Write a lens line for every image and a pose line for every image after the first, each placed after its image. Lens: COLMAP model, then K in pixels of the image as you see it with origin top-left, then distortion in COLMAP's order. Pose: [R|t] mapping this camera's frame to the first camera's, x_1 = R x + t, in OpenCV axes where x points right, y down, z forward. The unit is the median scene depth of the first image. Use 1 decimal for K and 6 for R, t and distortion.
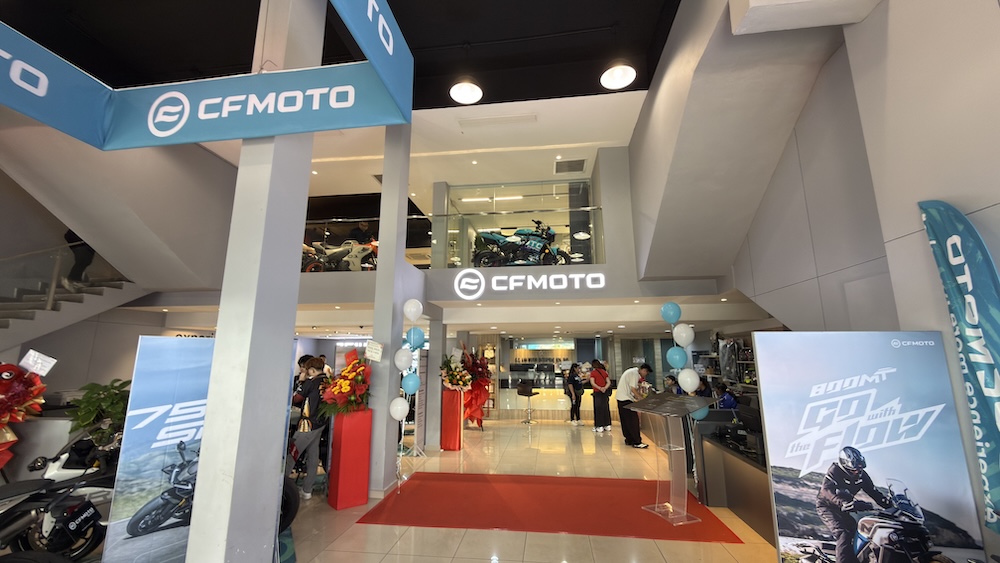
lens RADIAL K [[397.3, 0, 502.6], [0, 397.3, 282.4], [0, 0, 1]] dist [-0.000714, -0.000606]
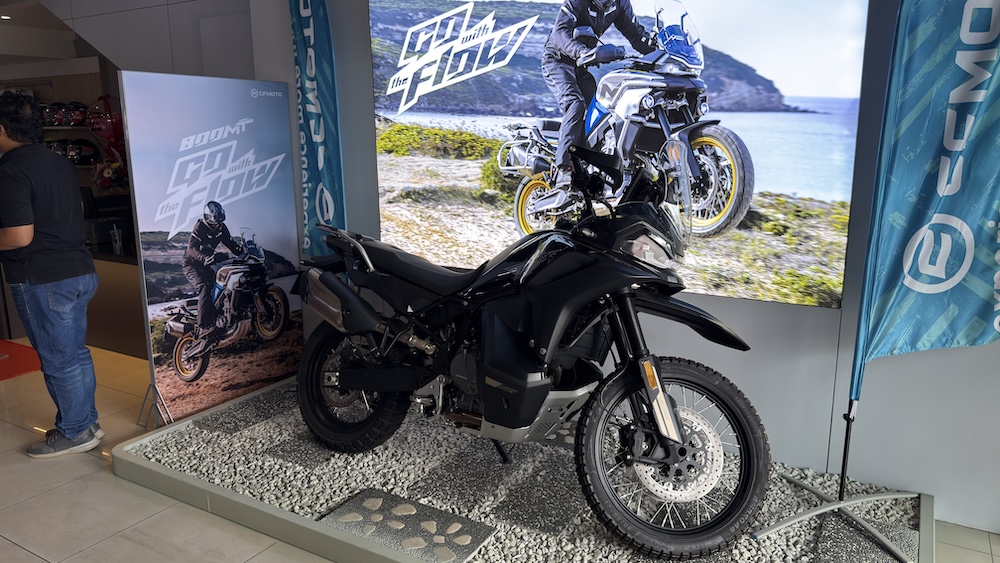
lens RADIAL K [[709.9, 0, 505.0], [0, 709.9, 277.1], [0, 0, 1]] dist [0.026794, -0.038196]
pose [[0.398590, -0.189794, 0.897276, -0.413657], [-0.167708, 0.946773, 0.274763, -0.000082], [-0.901665, -0.259998, 0.345545, -0.268403]]
